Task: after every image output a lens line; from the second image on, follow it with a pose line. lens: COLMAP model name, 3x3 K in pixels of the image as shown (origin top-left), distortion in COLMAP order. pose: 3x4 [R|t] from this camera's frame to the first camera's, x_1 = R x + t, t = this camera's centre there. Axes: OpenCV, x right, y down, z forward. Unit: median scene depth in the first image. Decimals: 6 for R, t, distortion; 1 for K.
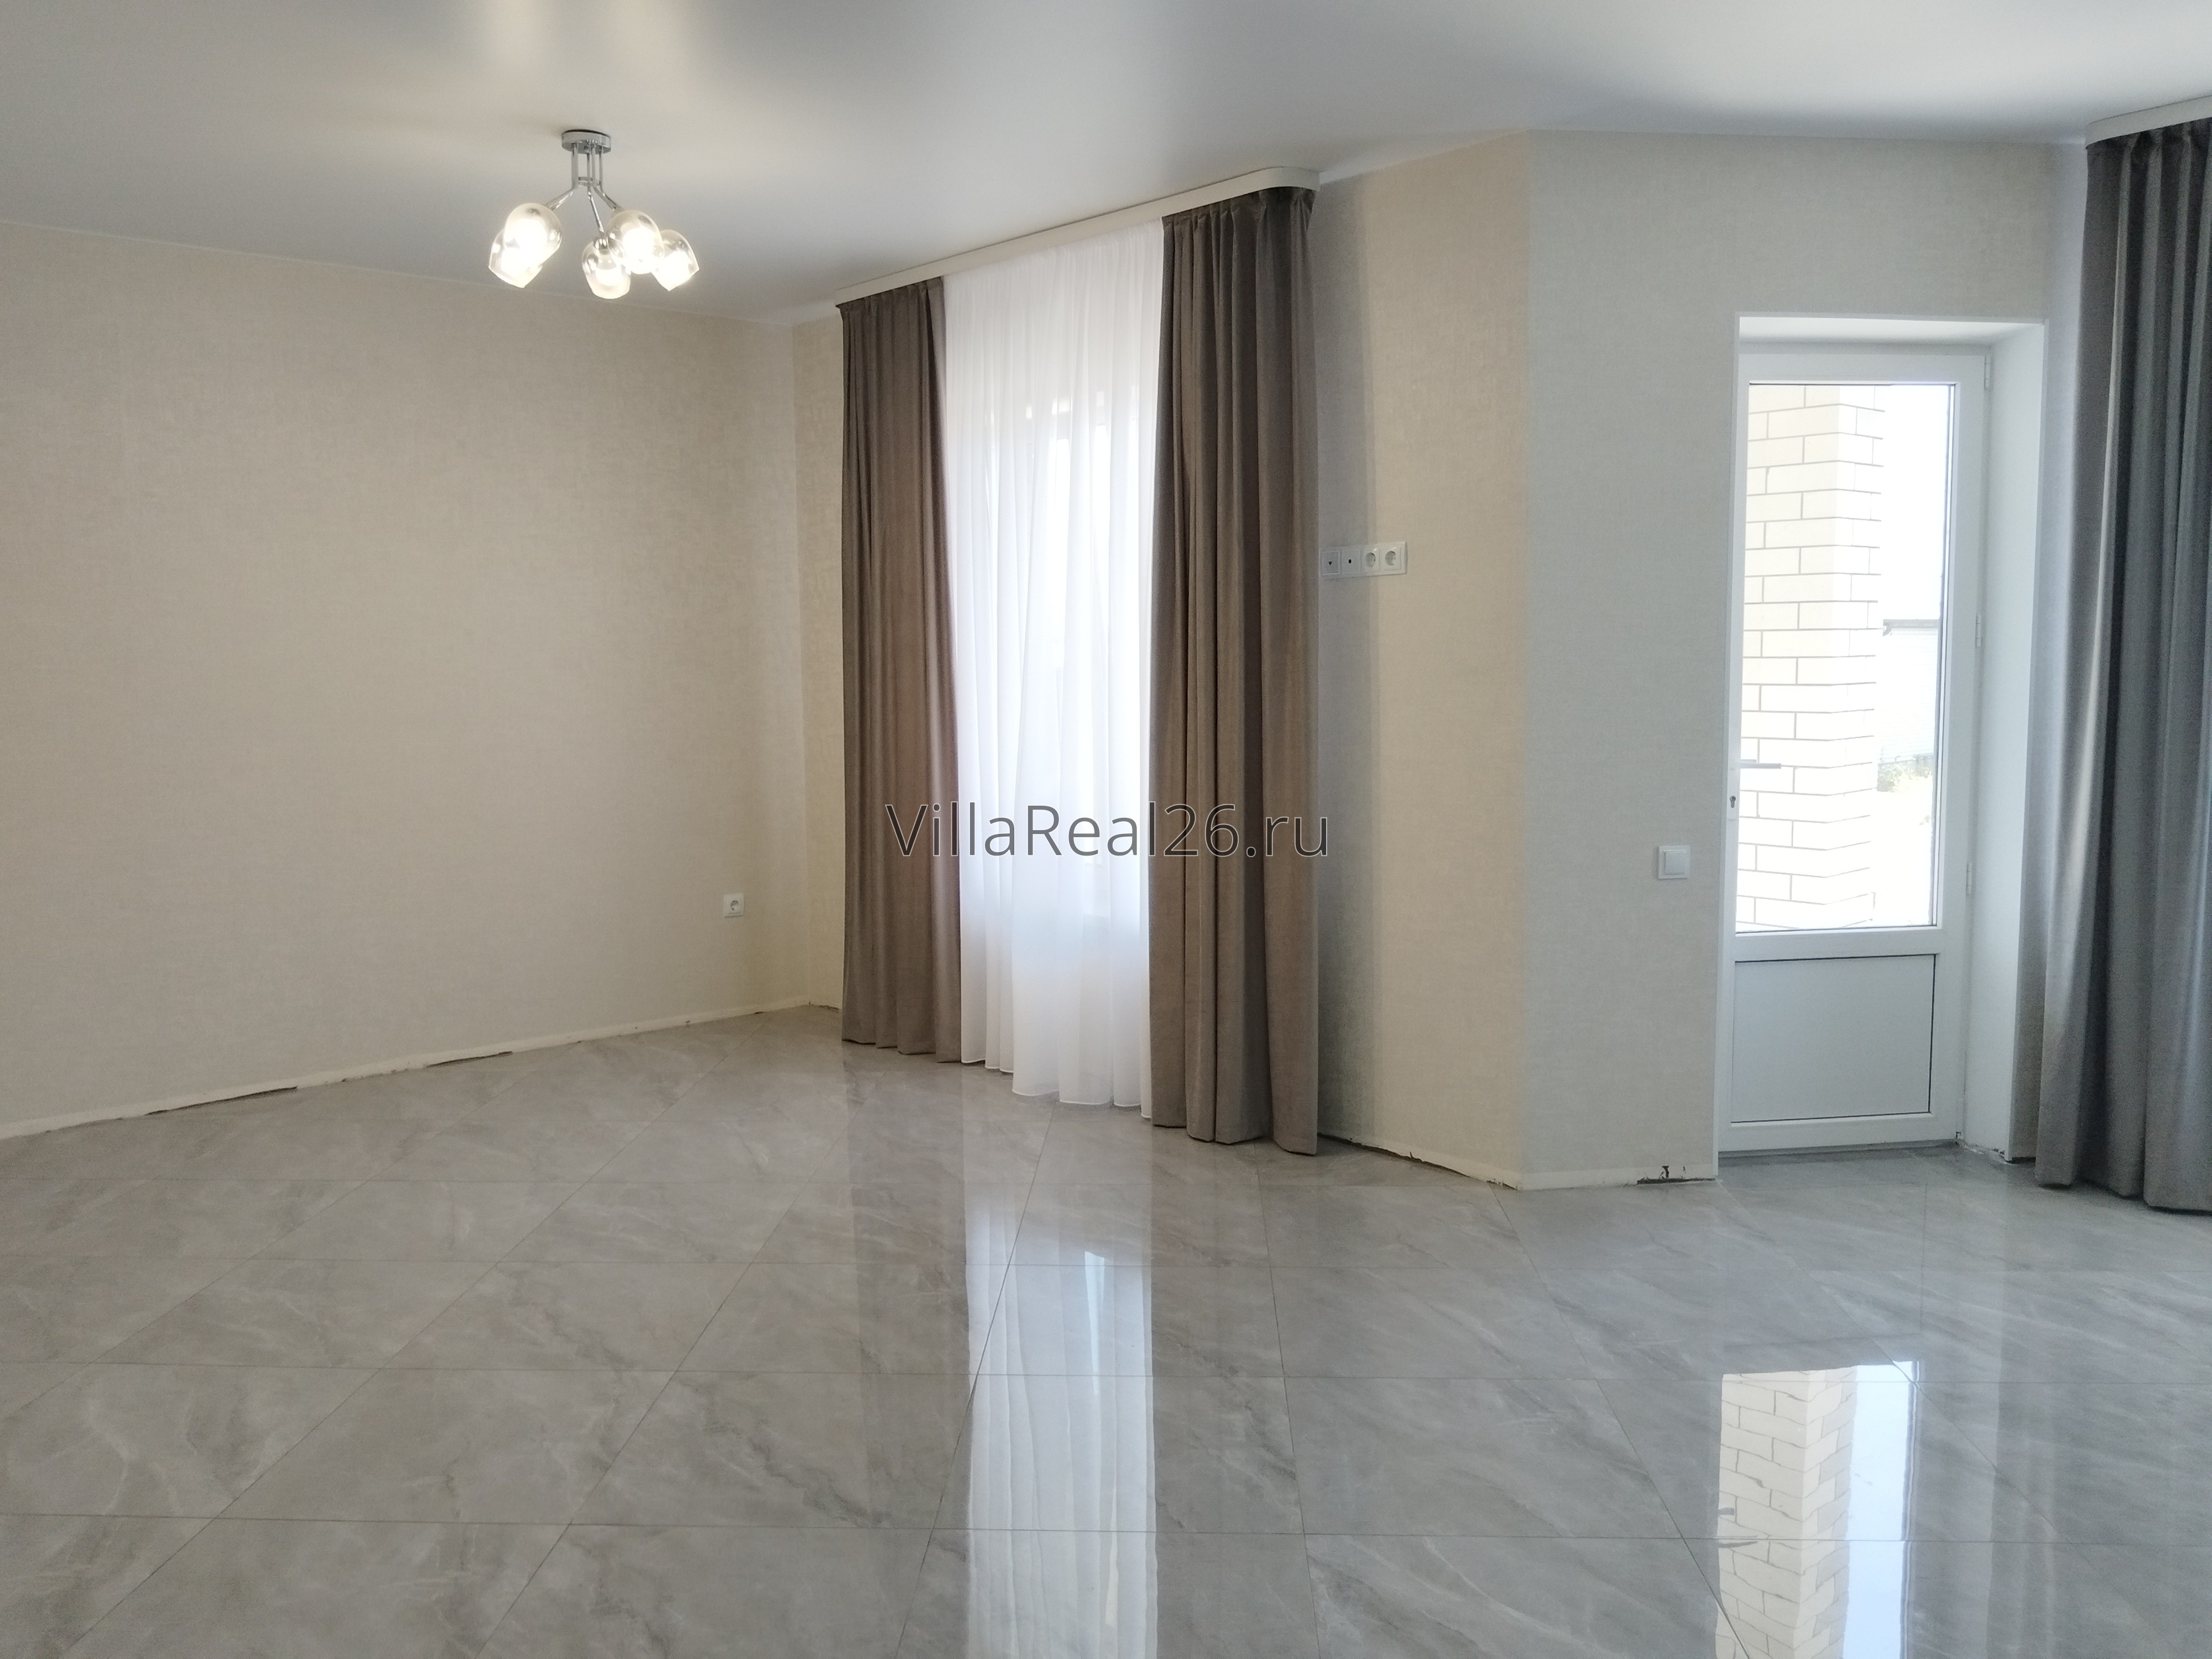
lens RADIAL K [[1729.5, 0, 1106.0], [0, 1729.5, 829.5], [0, 0, 1]] dist [0.003364, 0.004050]
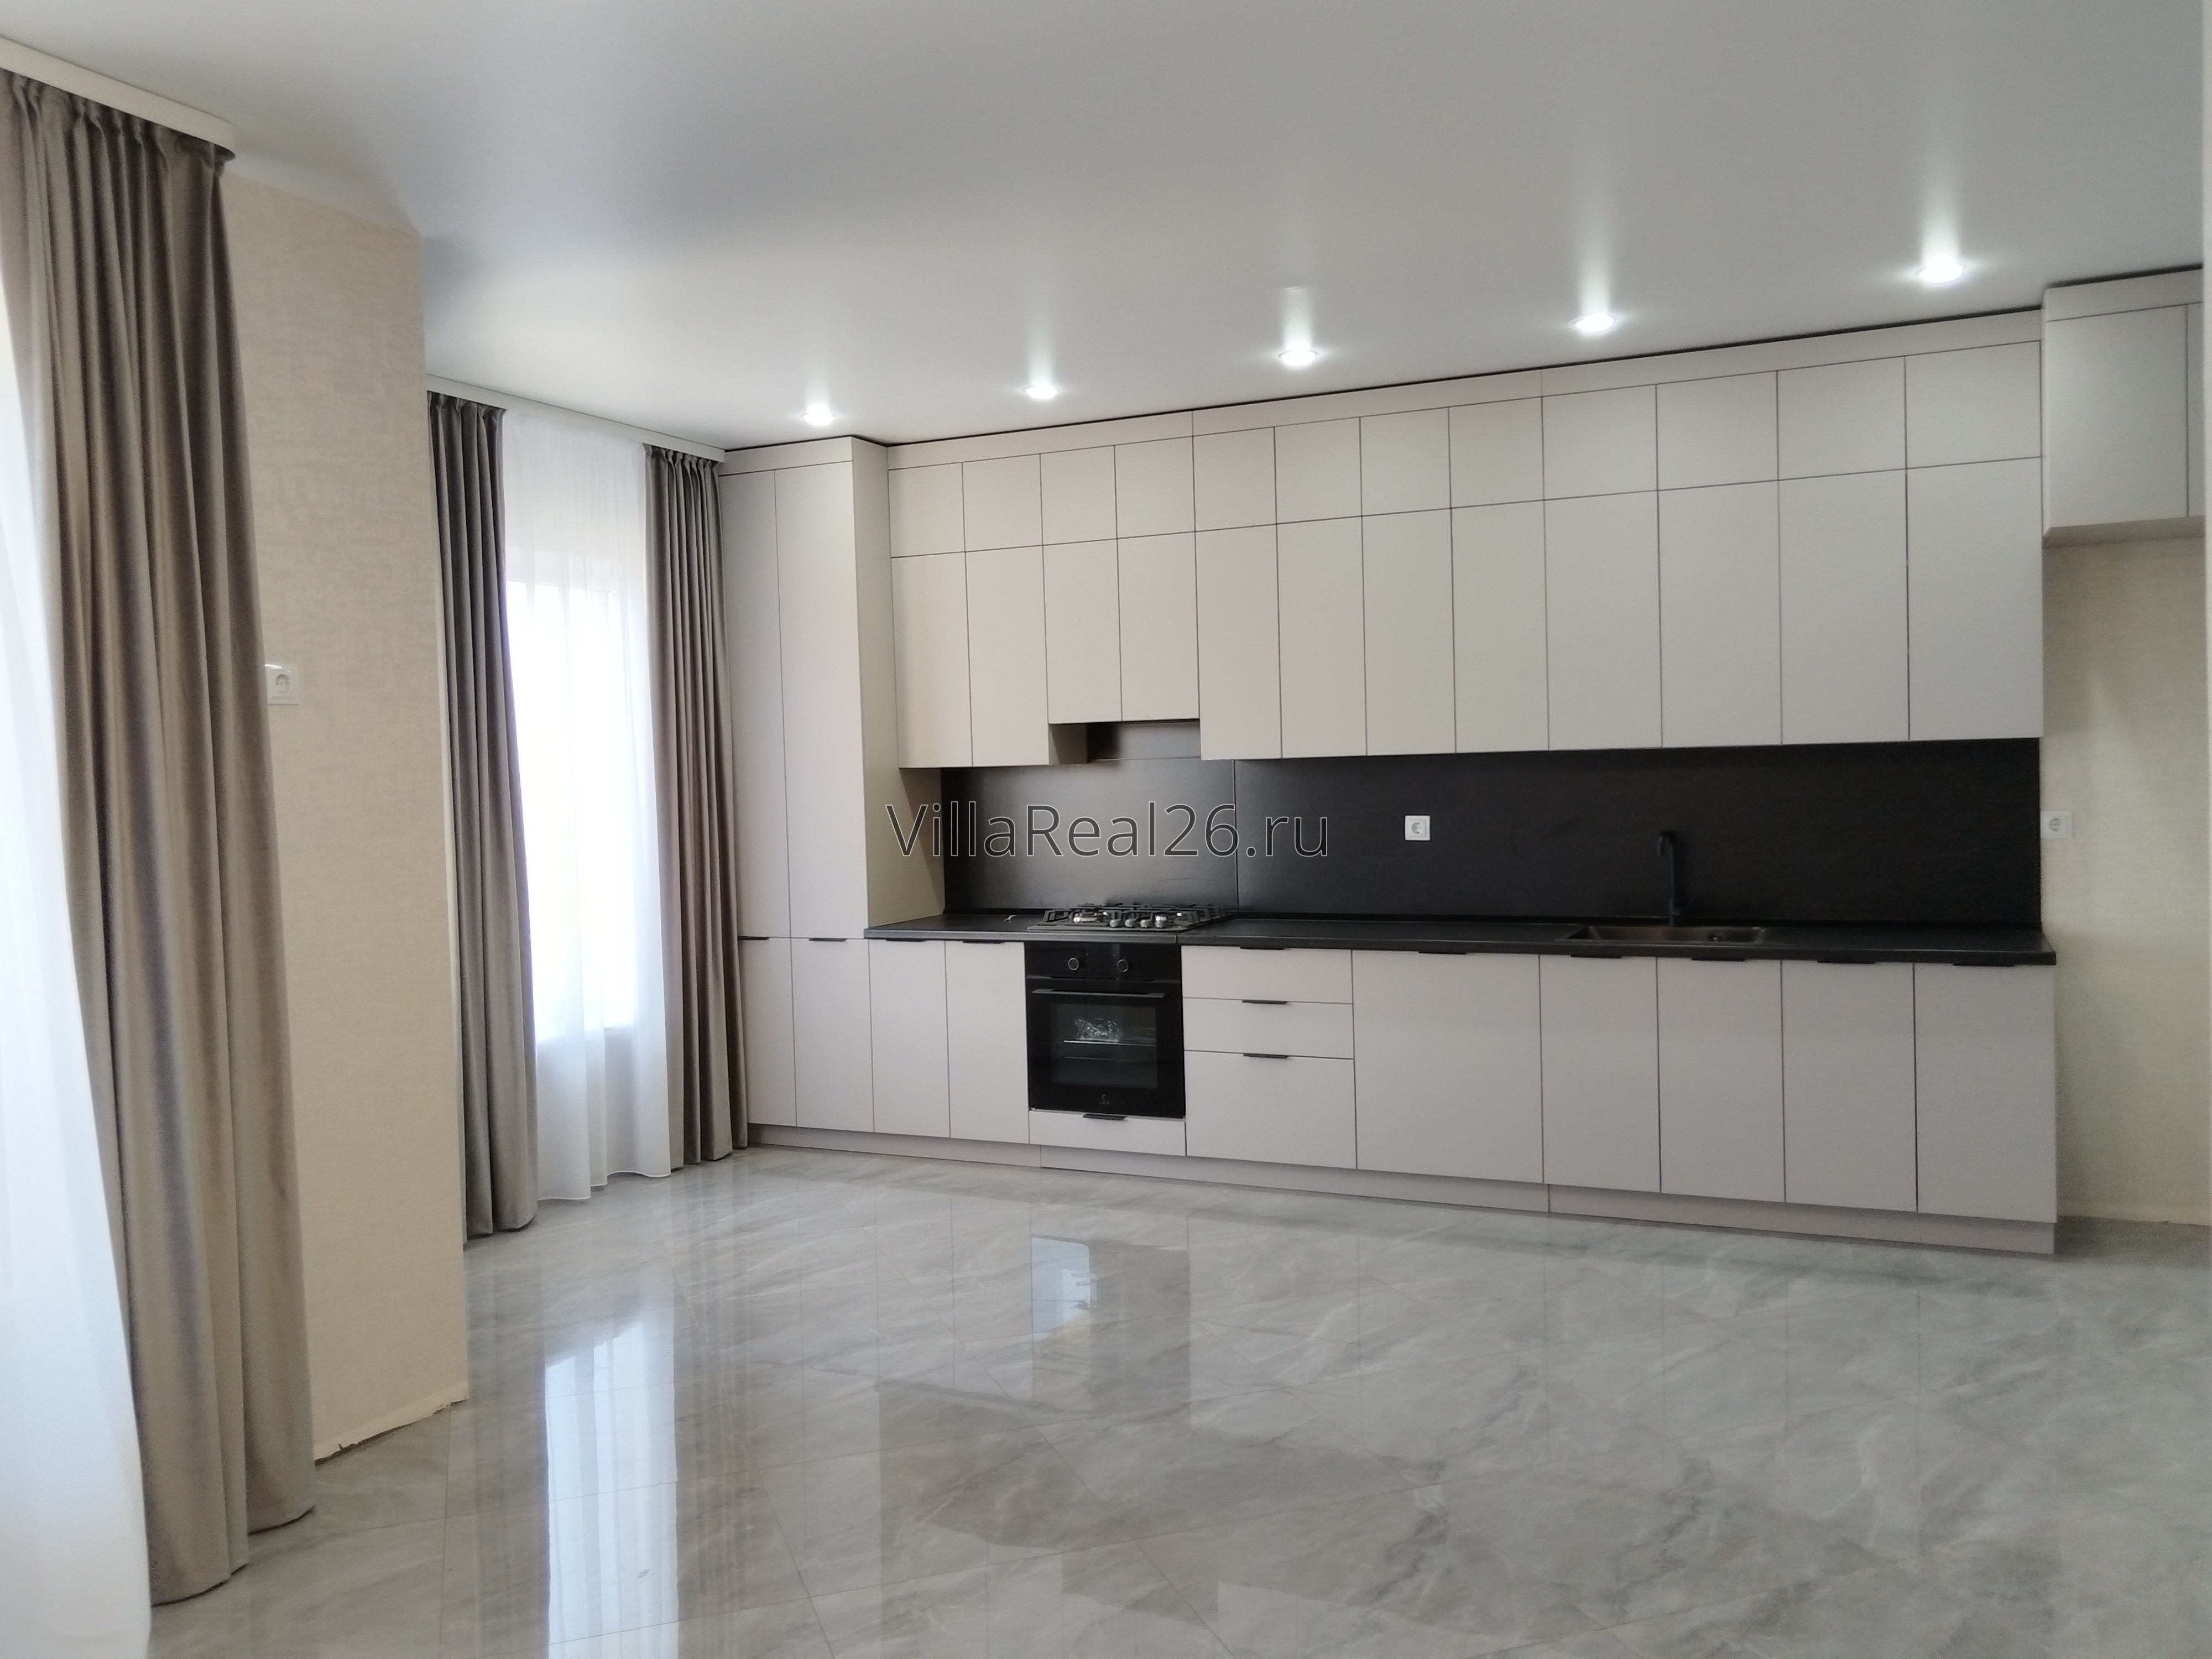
lens RADIAL K [[1742.5, 0, 1106.0], [0, 1742.5, 829.5], [0, 0, 1]] dist [0.019142, -0.000712]
pose [[-0.388109, -0.013017, 0.921522, -1.025743], [0.121522, 0.990447, 0.065171, -0.143613], [-0.913567, 0.137278, -0.382819, 1.446597]]
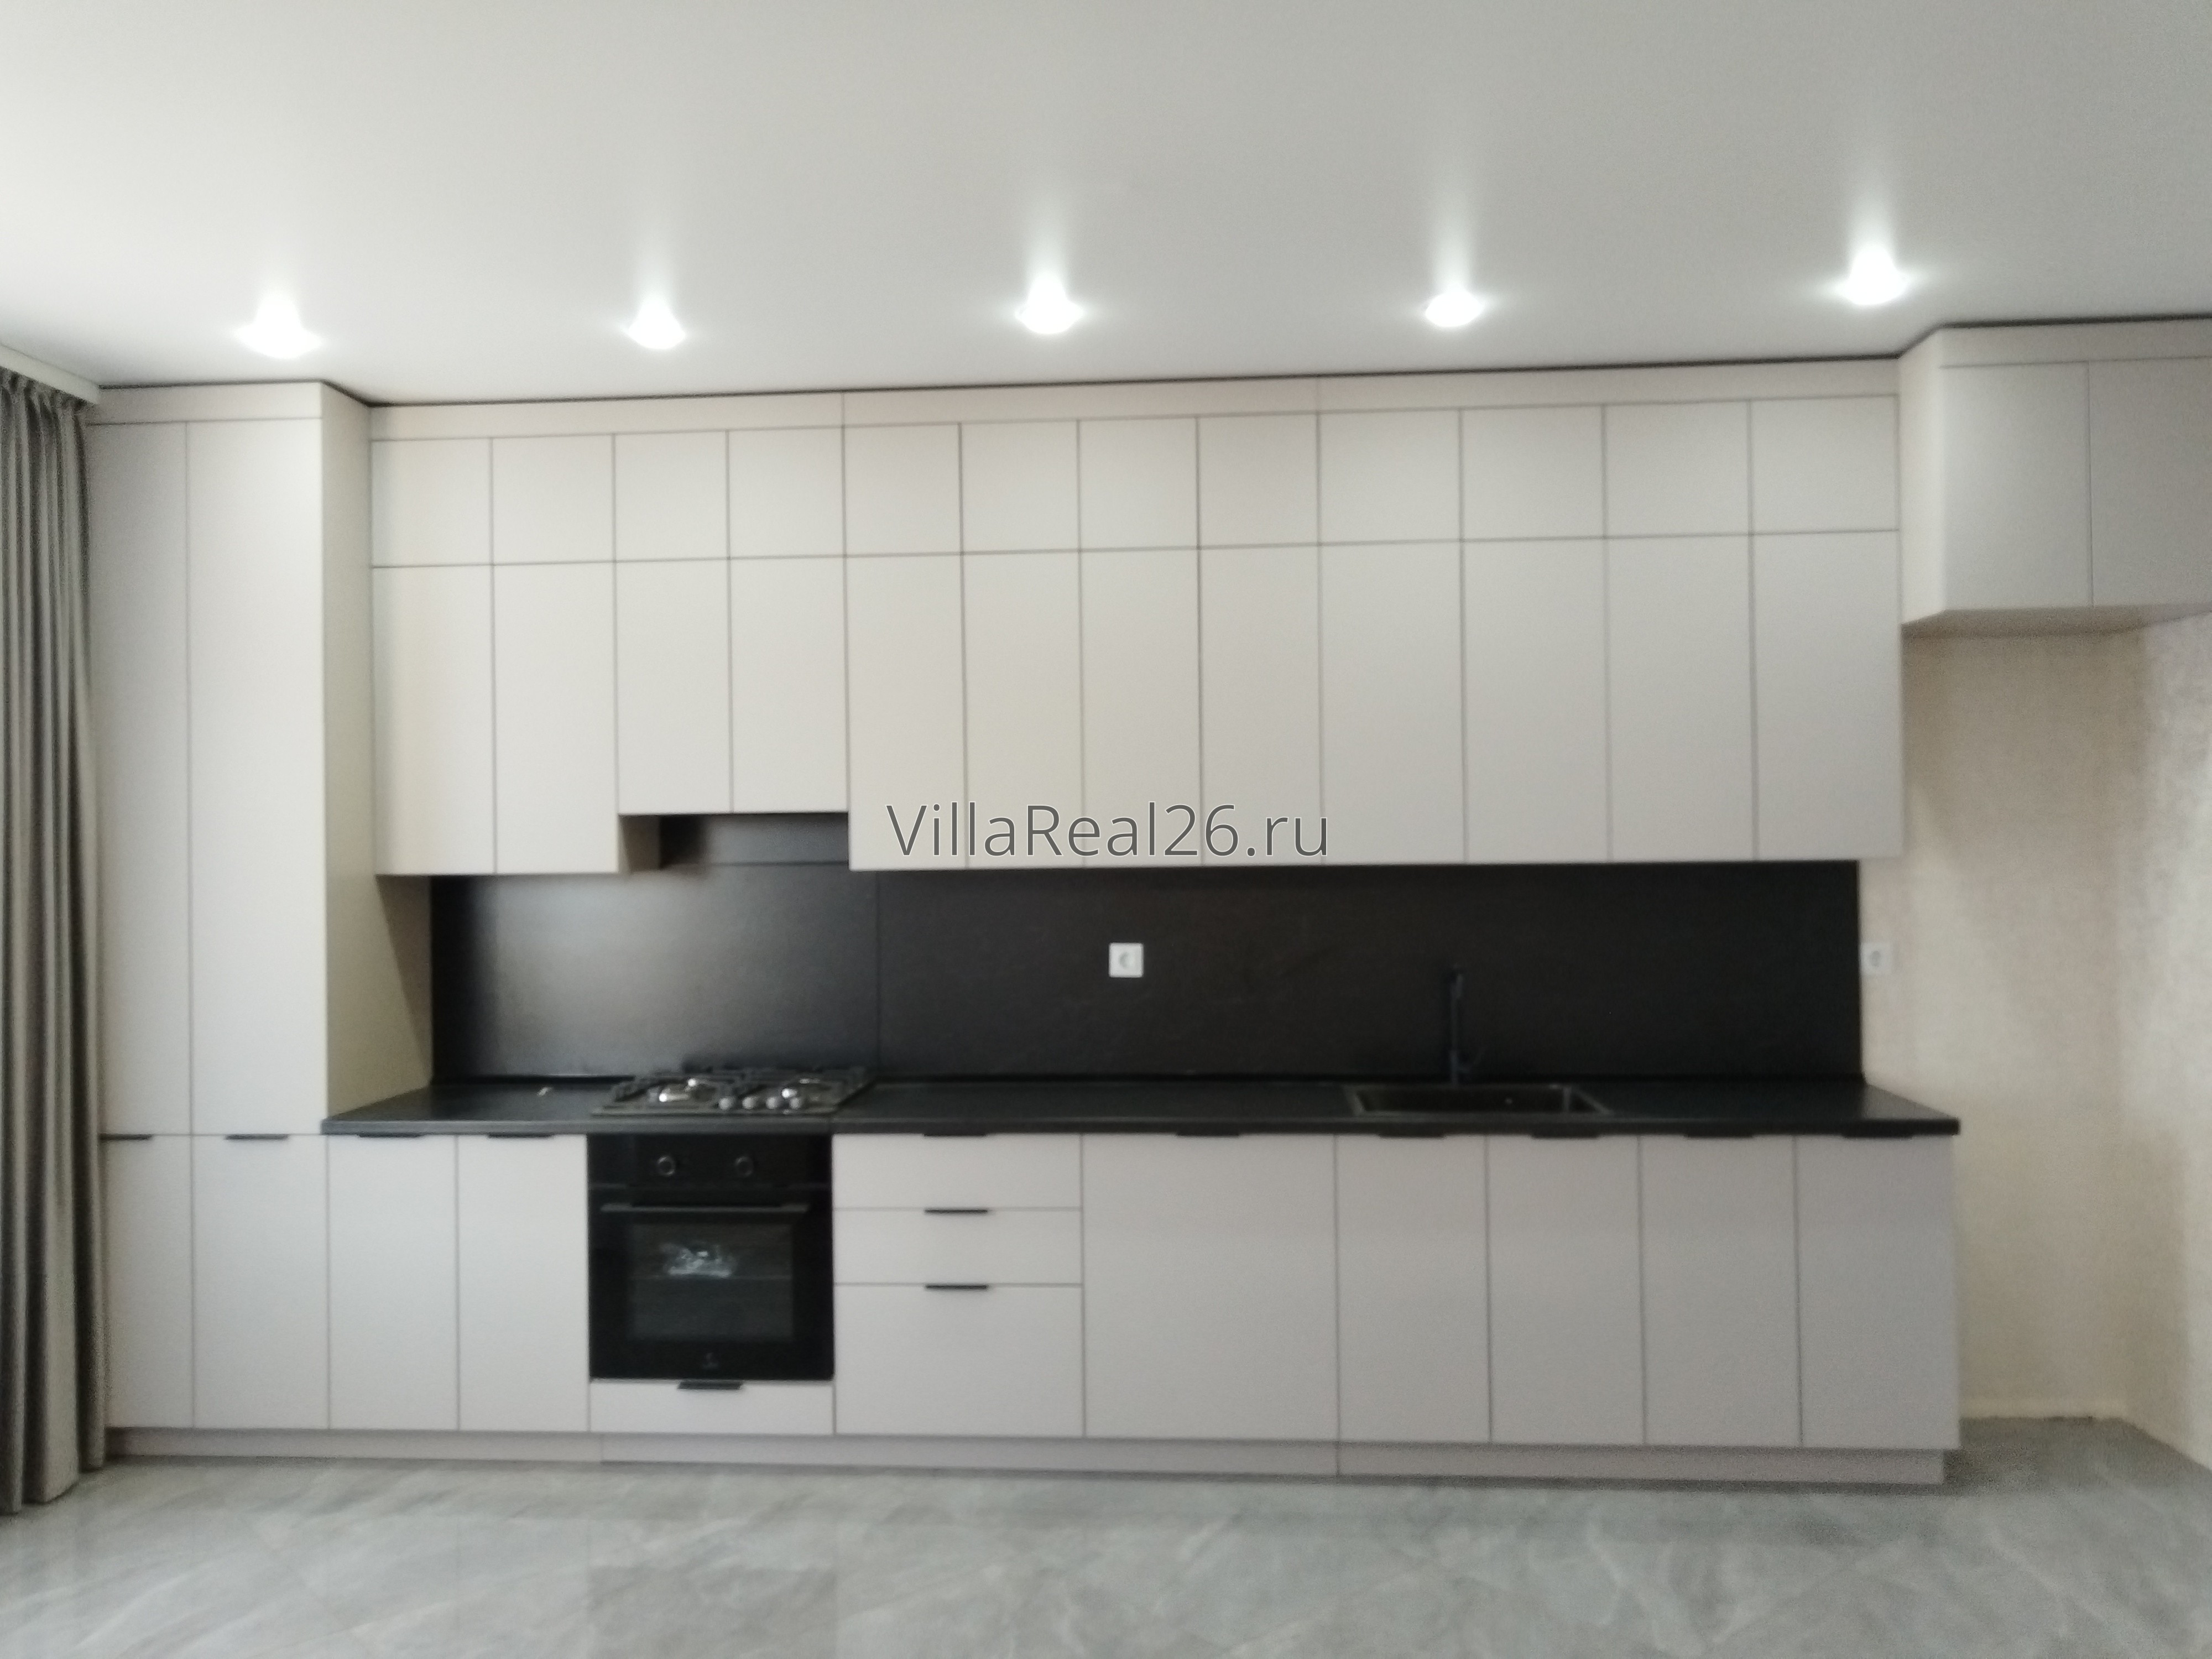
lens RADIAL K [[1729.5, 0, 1106.0], [0, 1729.5, 829.5], [0, 0, 1]] dist [0.003364, 0.004050]
pose [[-0.690058, 0.026074, 0.723284, -0.426218], [0.091164, 0.994523, 0.051124, -0.165734], [-0.717989, 0.101216, -0.688656, 1.403676]]
